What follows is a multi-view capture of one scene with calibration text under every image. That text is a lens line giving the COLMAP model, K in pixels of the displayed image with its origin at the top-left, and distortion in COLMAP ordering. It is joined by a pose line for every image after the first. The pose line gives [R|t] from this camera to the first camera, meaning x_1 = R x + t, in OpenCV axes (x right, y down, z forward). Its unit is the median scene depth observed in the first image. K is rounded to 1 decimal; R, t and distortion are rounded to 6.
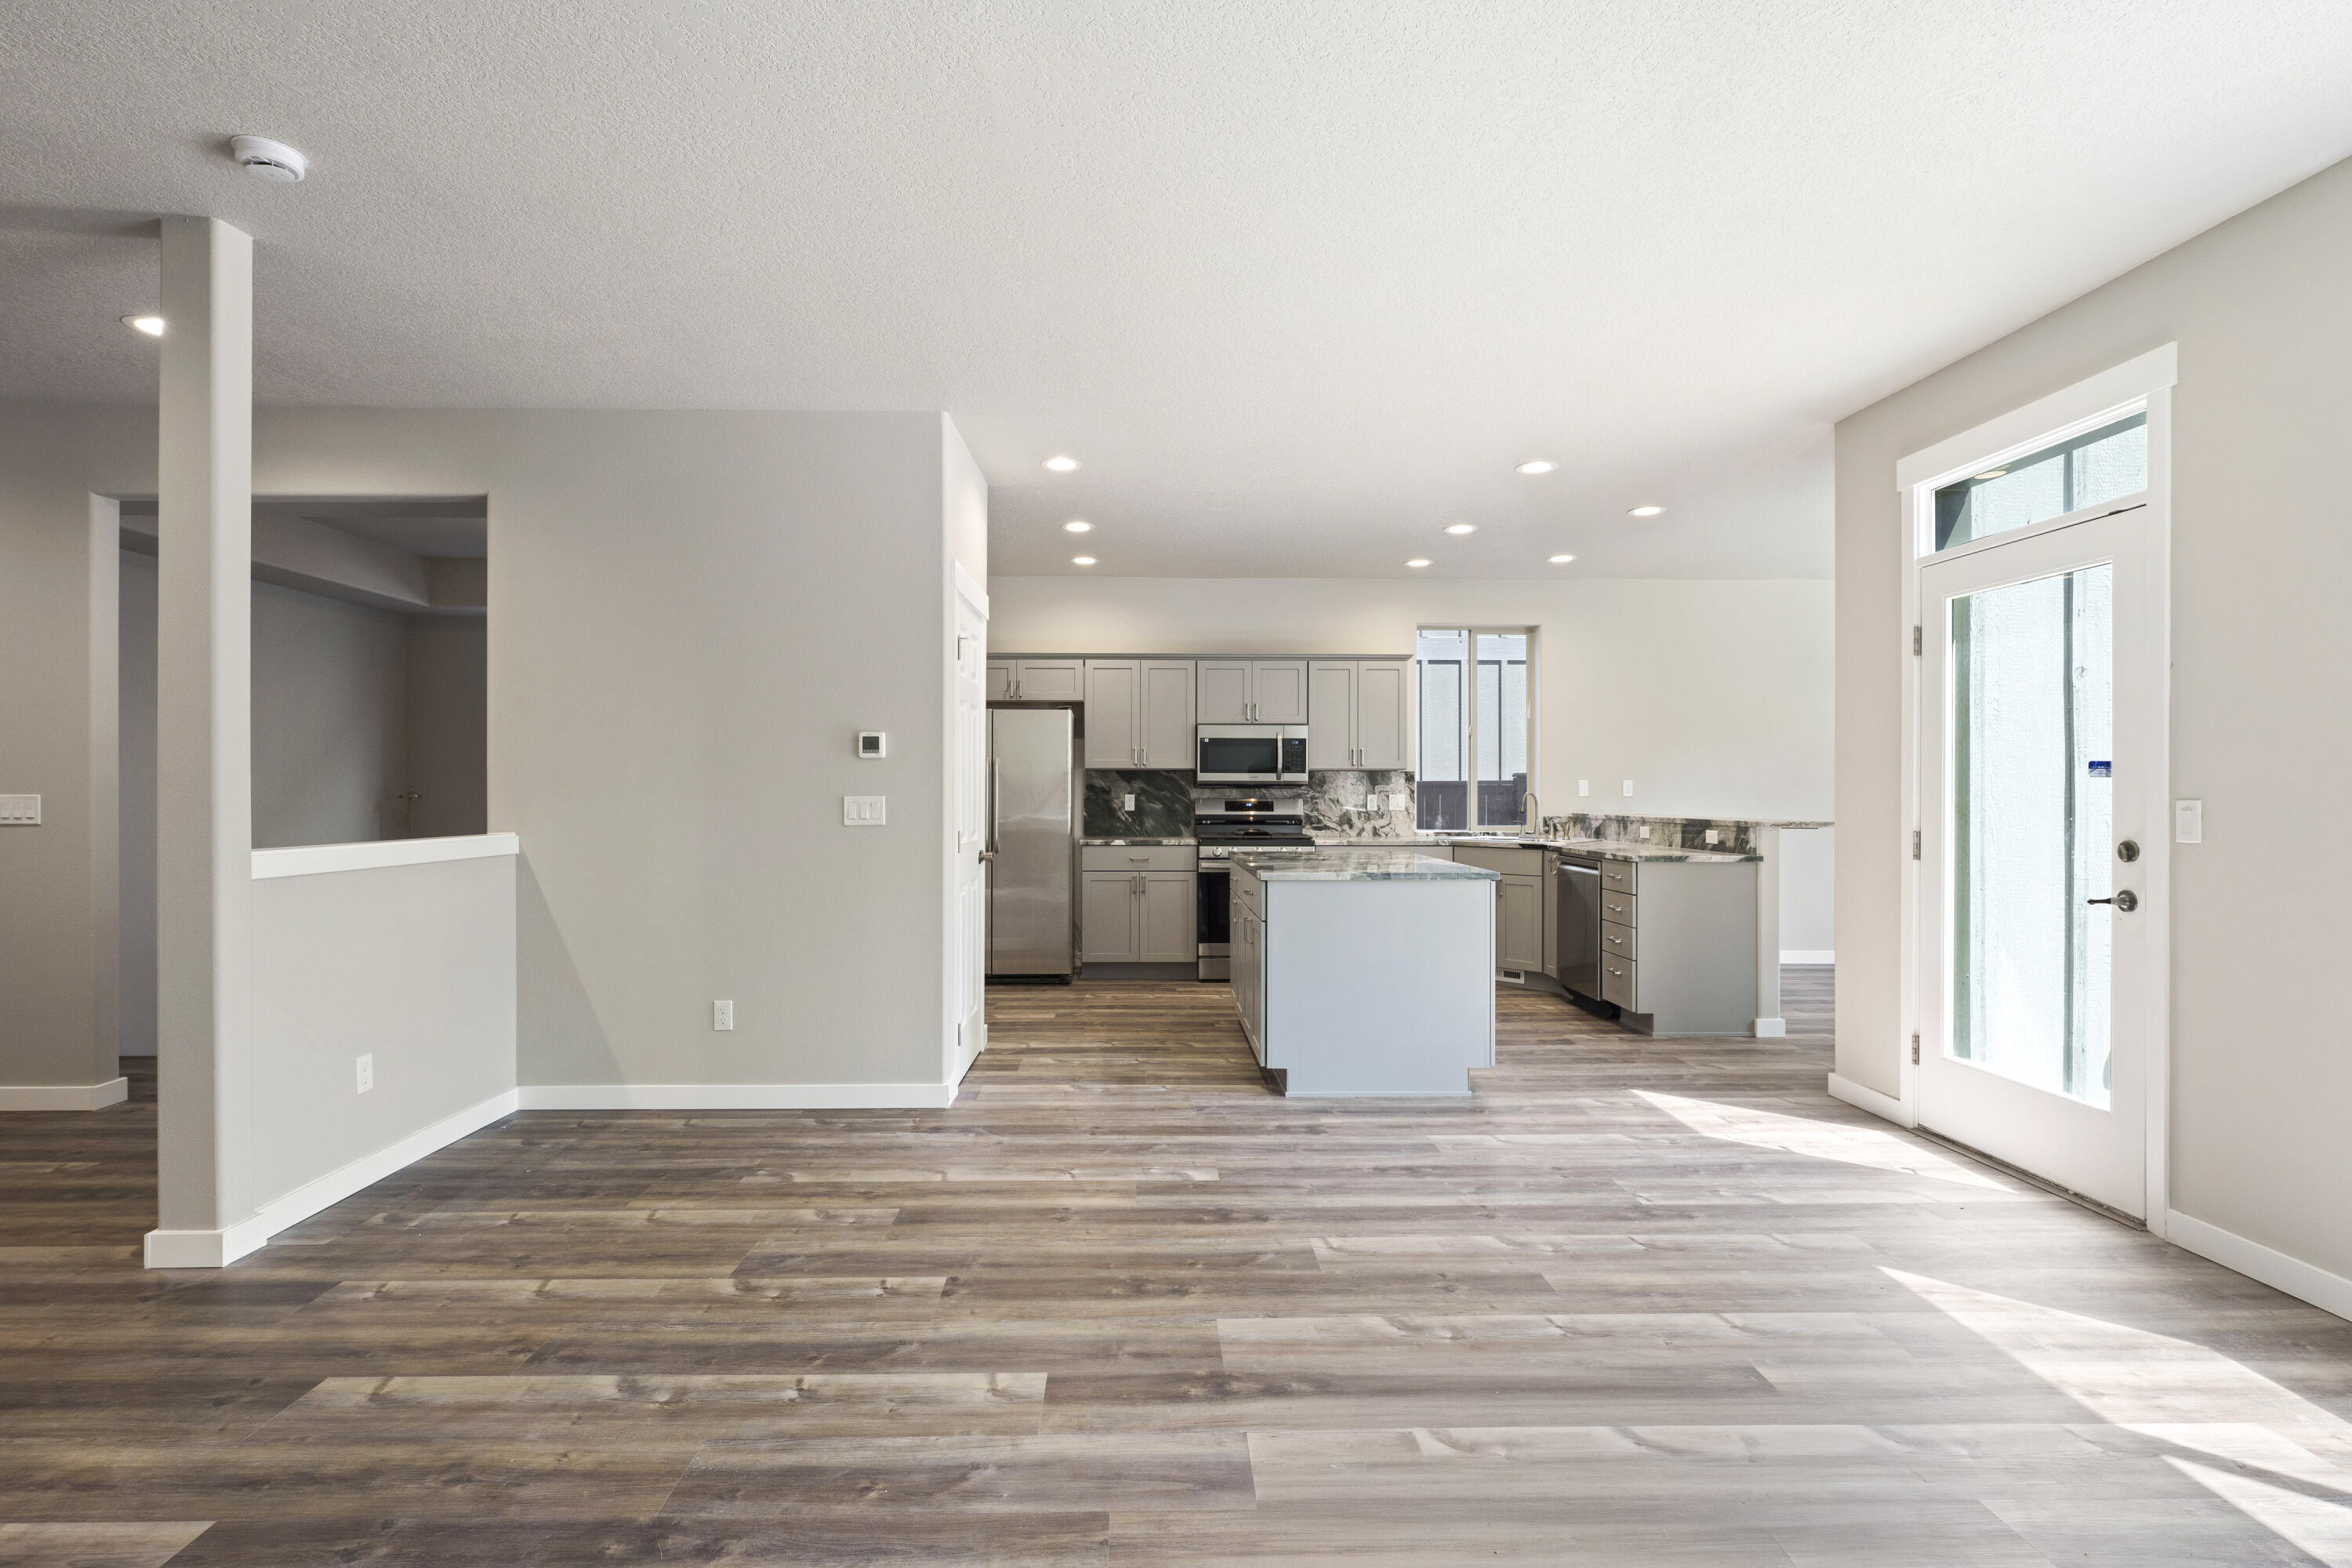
lens RADIAL K [[1138.2, 0, 1155.1], [0, 1138.2, 787.4], [0, 0, 1]] dist [0.000331, 0.000146]
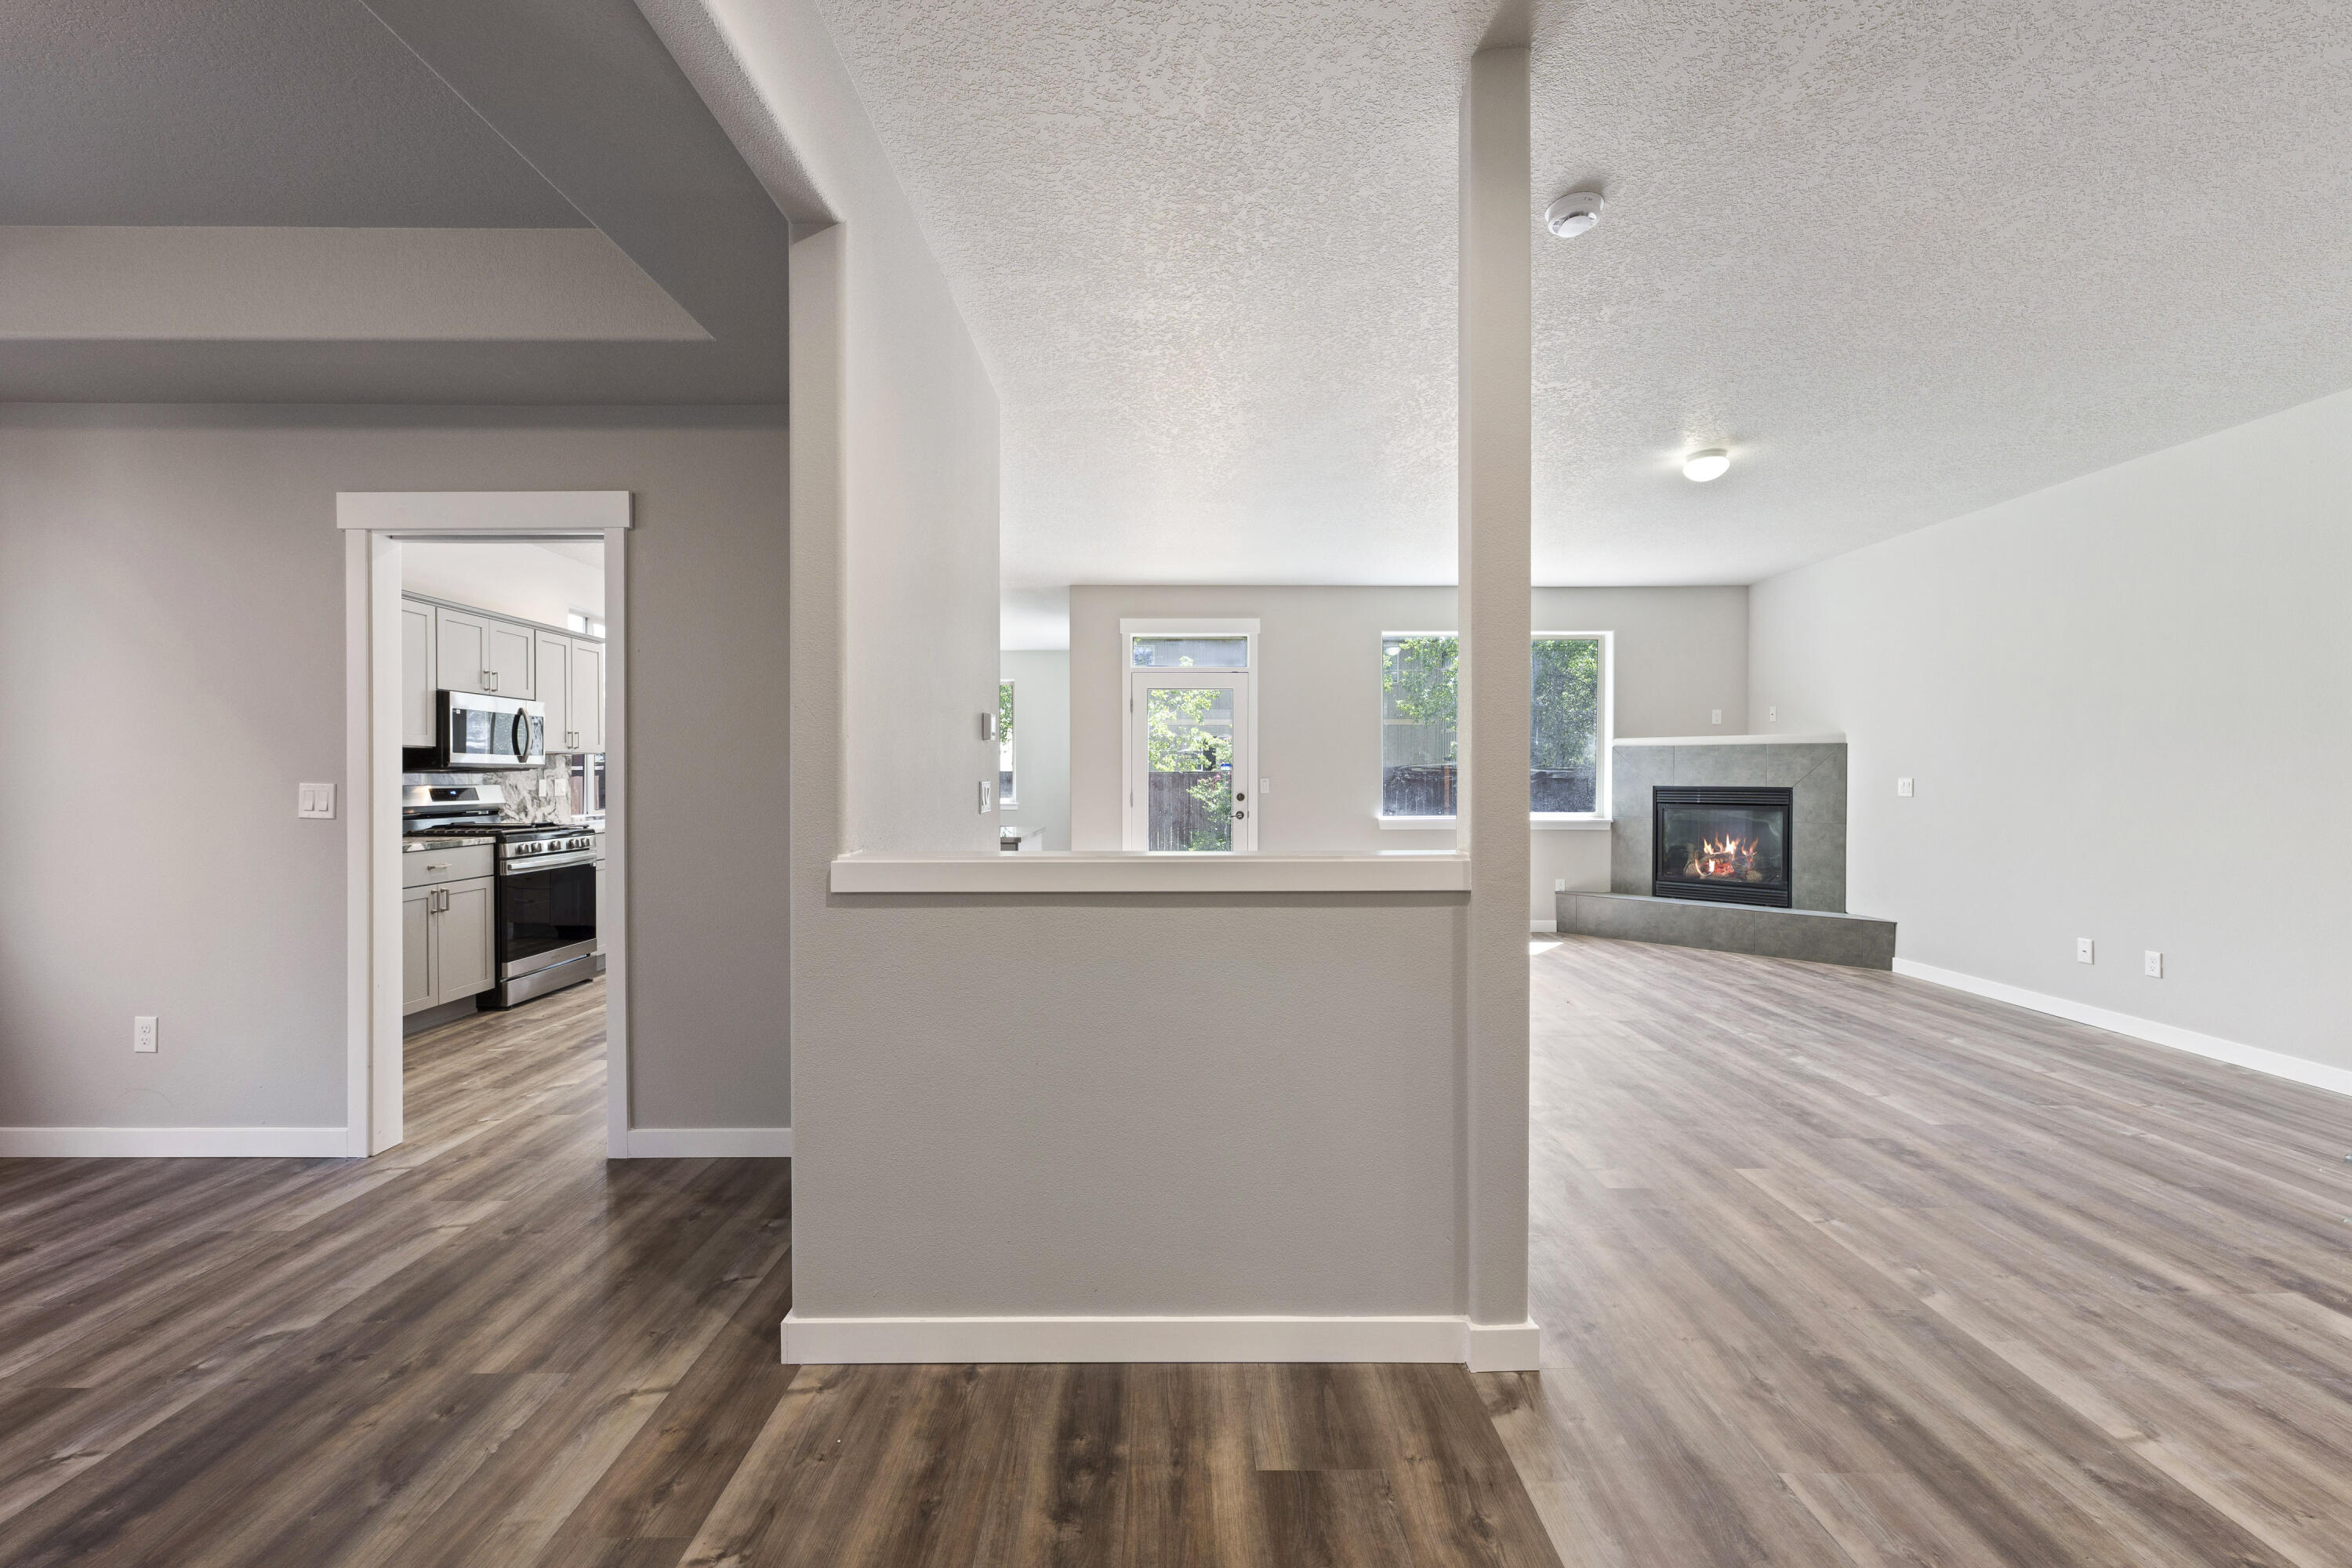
lens RADIAL K [[951.4, 0, 1184.1], [0, 951.4, 778.8], [0, 0, 1]] dist [-0.001559, -0.000053]
pose [[-0.010402, -0.004247, 0.999937, -0.627627], [-0.002484, 0.999988, 0.004222, 0.001128], [-0.999943, -0.002440, -0.010412, 0.508007]]
